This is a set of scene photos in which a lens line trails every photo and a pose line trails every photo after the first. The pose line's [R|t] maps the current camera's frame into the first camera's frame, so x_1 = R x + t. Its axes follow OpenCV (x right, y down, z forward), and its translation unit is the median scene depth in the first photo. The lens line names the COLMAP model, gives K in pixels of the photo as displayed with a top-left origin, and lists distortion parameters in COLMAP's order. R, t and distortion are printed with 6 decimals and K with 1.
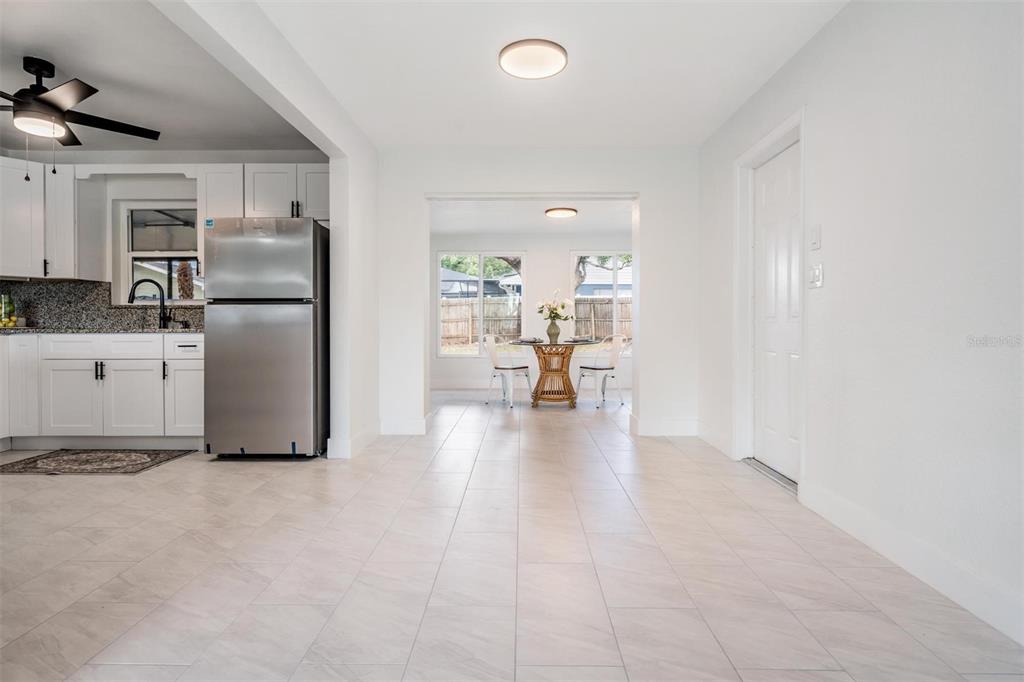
lens RADIAL K [[511.0, 0, 512.1], [0, 511.0, 329.1], [0, 0, 1]] dist [0.010272, -0.002762]
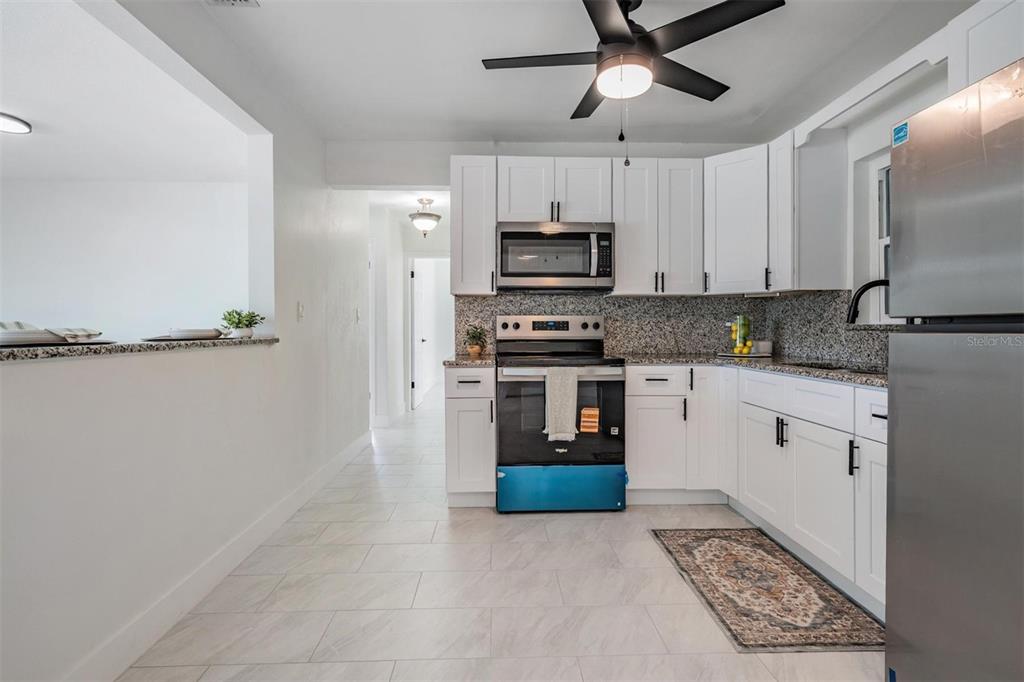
lens RADIAL K [[500.7, 0, 507.9], [0, 500.7, 330.7], [0, 0, 1]] dist [0.002894, -0.001051]
pose [[0.044846, 0.004547, -0.998984, -0.165949], [-0.005845, 0.999974, 0.004289, -0.040052], [0.998977, 0.005646, 0.044871, 0.544967]]
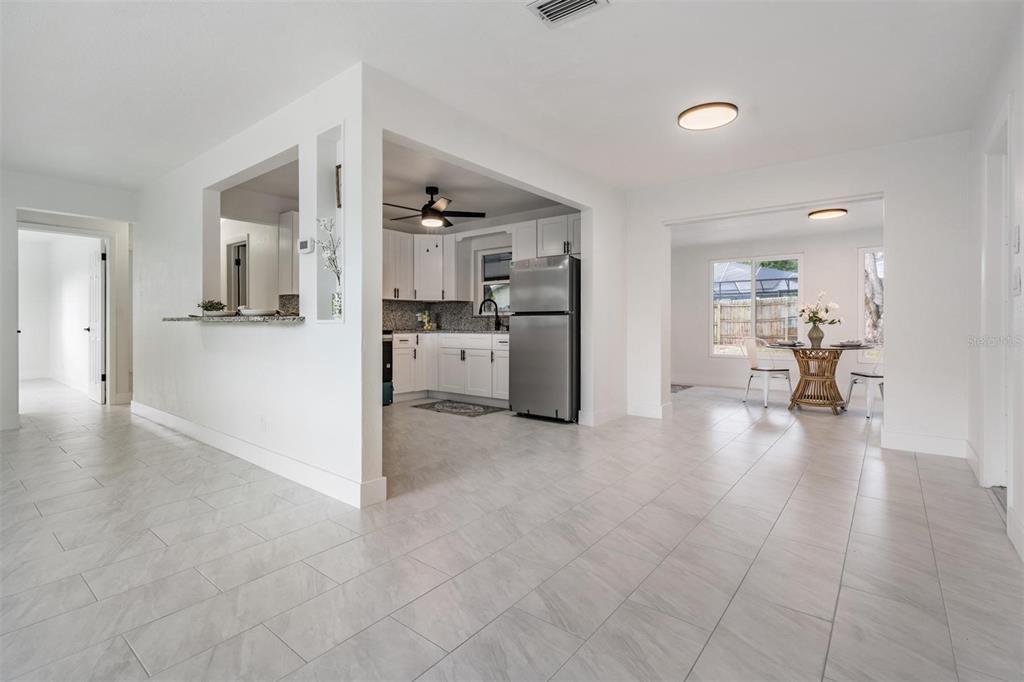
lens RADIAL K [[475.5, 0, 506.3], [0, 475.5, 324.6], [0, 0, 1]] dist [-0.000530, -0.000663]
pose [[0.786777, 0.001476, -0.617235, 0.237546], [-0.005110, 0.999978, -0.004122, -0.012373], [0.617216, 0.006397, 0.786768, -0.123282]]
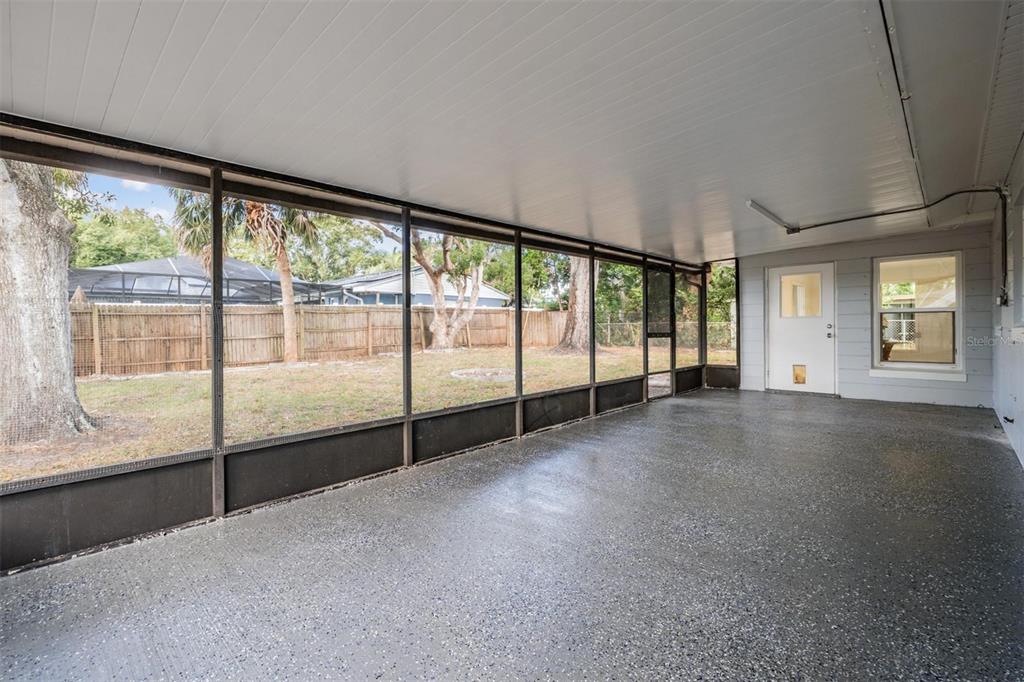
lens RADIAL K [[446.7, 0, 515.3], [0, 446.7, 337.1], [0, 0, 1]] dist [-0.001738, 0.001064]
pose [[0.672783, -0.021201, 0.739536, -2.119388], [0.021674, 0.999725, 0.008942, -0.022651], [-0.739523, 0.010012, 0.673057, 1.213964]]
